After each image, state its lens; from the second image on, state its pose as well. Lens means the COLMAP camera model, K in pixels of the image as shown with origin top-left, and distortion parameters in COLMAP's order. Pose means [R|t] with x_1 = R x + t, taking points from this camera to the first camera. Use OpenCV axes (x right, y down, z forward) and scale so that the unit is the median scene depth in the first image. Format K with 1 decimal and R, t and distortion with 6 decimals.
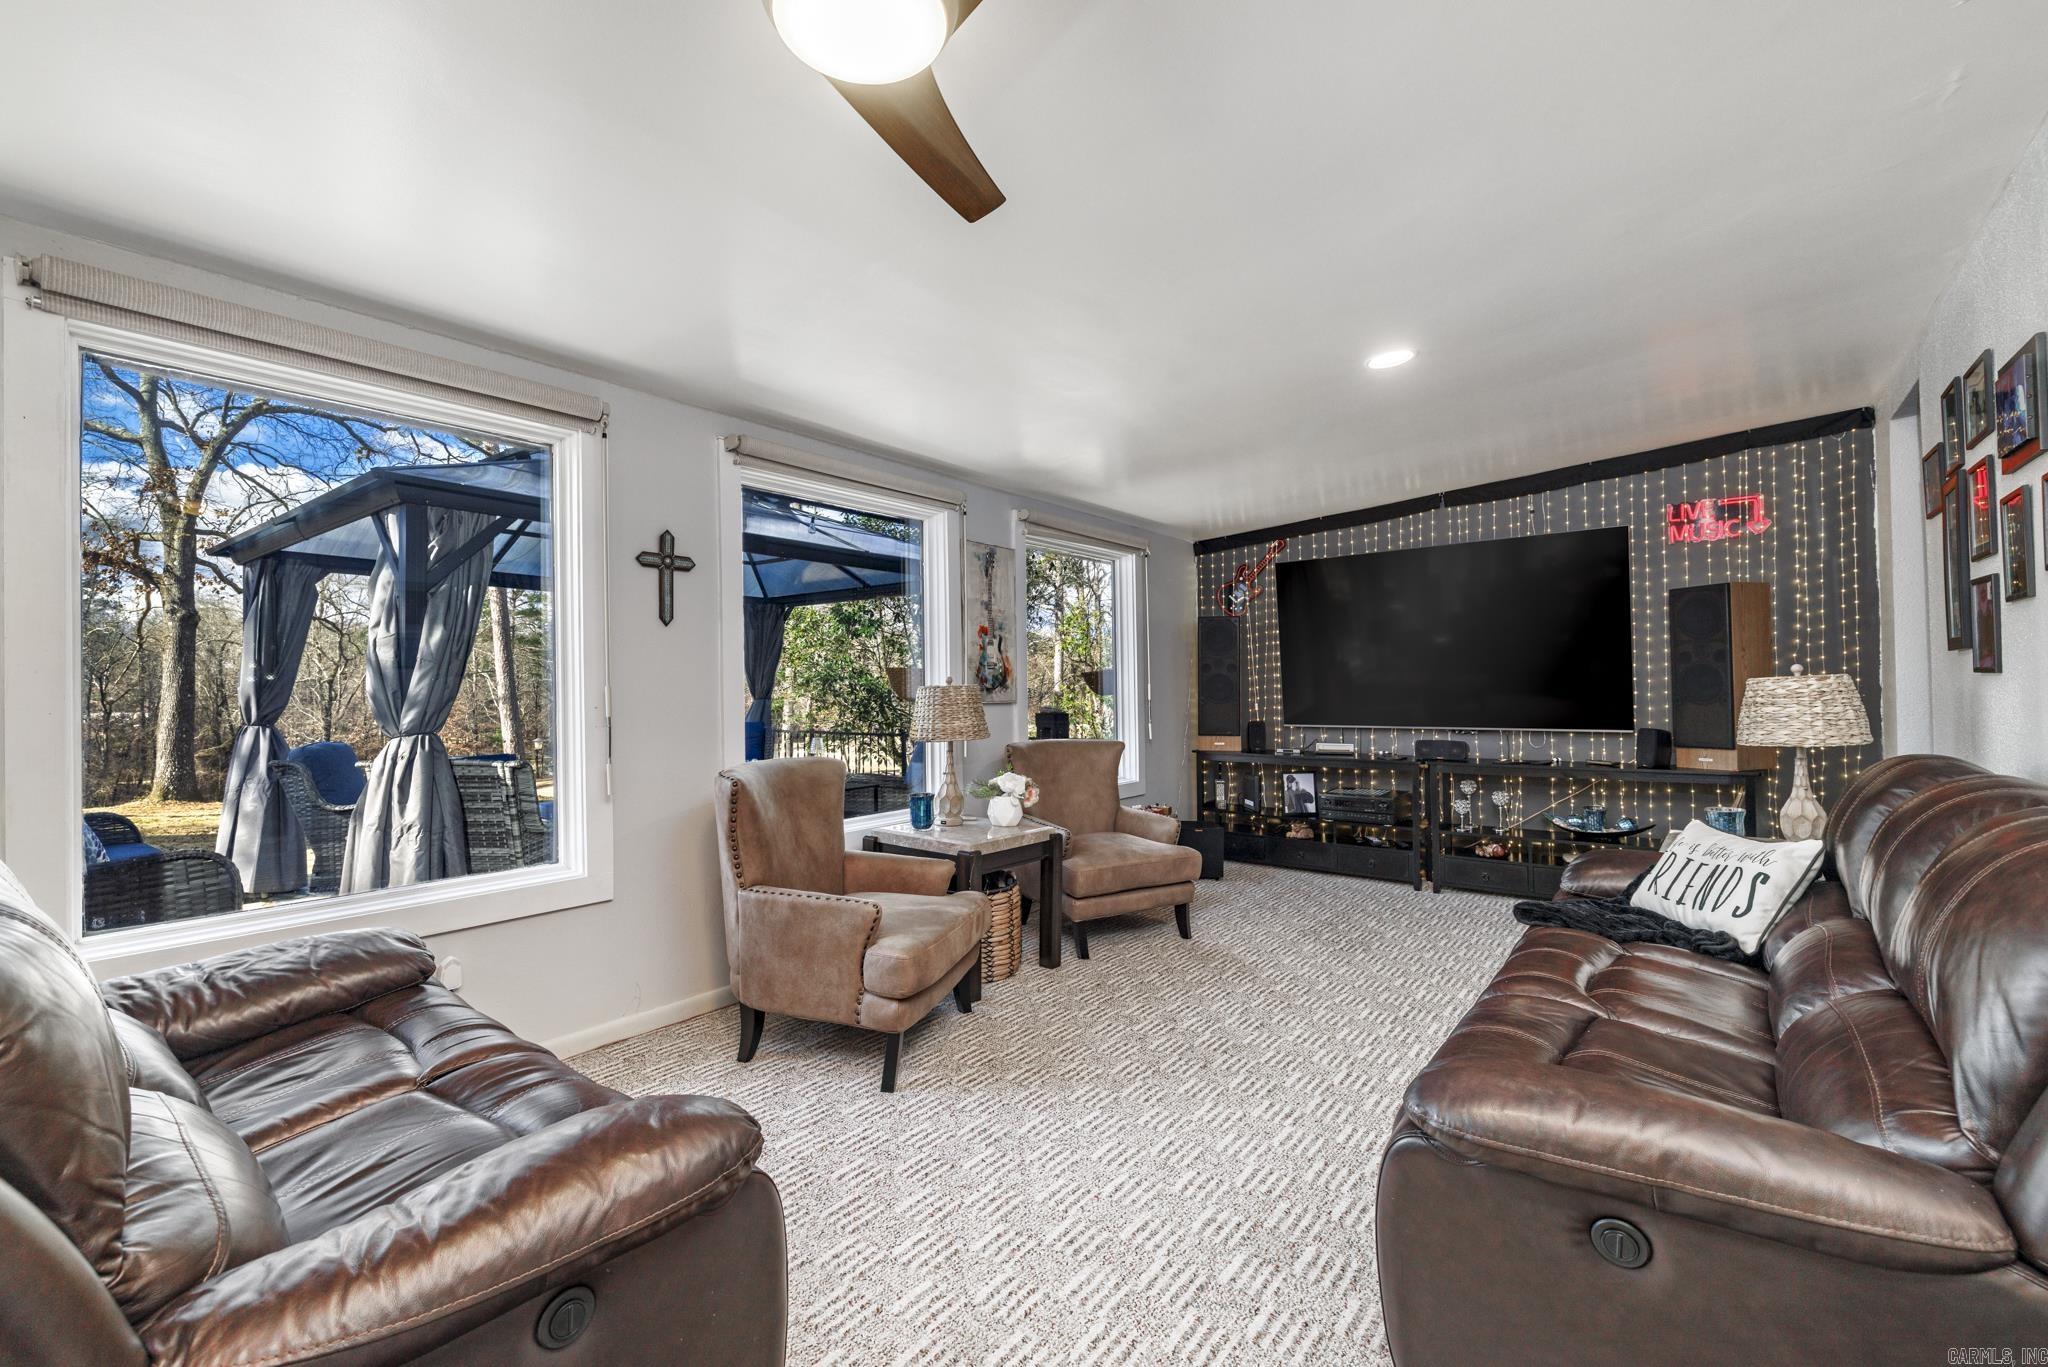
lens RADIAL K [[883.0, 0, 1026.7], [0, 883.0, 686.0], [0, 0, 1]] dist [-0.000162, -0.000034]
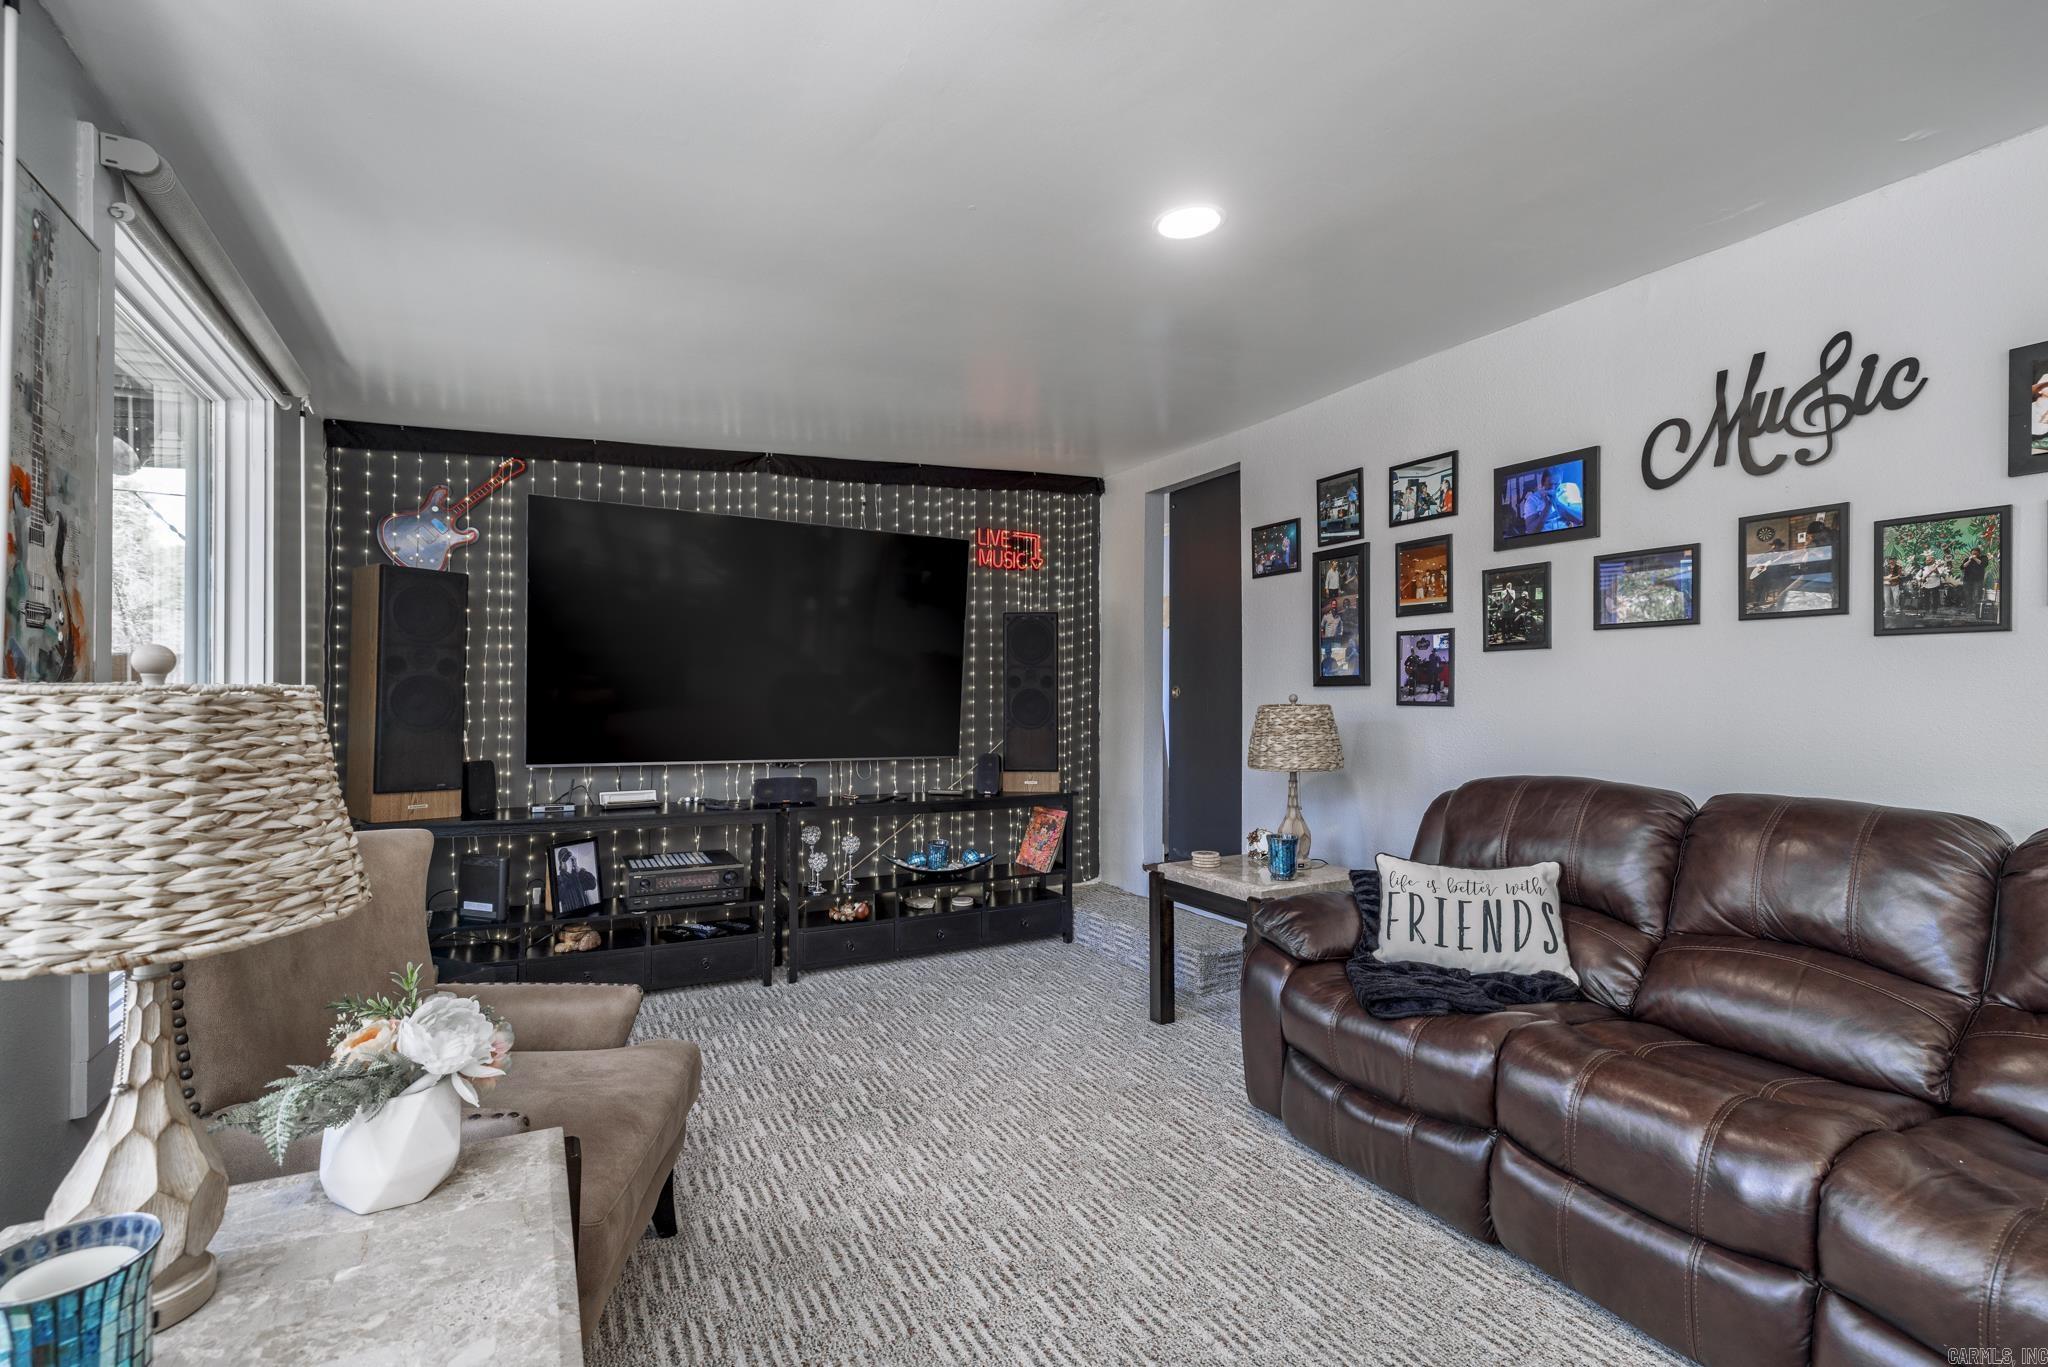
lens RADIAL K [[883.0, 0, 1021.2], [0, 883.0, 695.0], [0, 0, 1]] dist [-0.000162, -0.000034]
pose [[0.388882, 0.024210, 0.920970, -0.155382], [-0.018037, 0.999663, -0.018663, 0.001261], [-0.921111, -0.009353, 0.389187, 0.530300]]
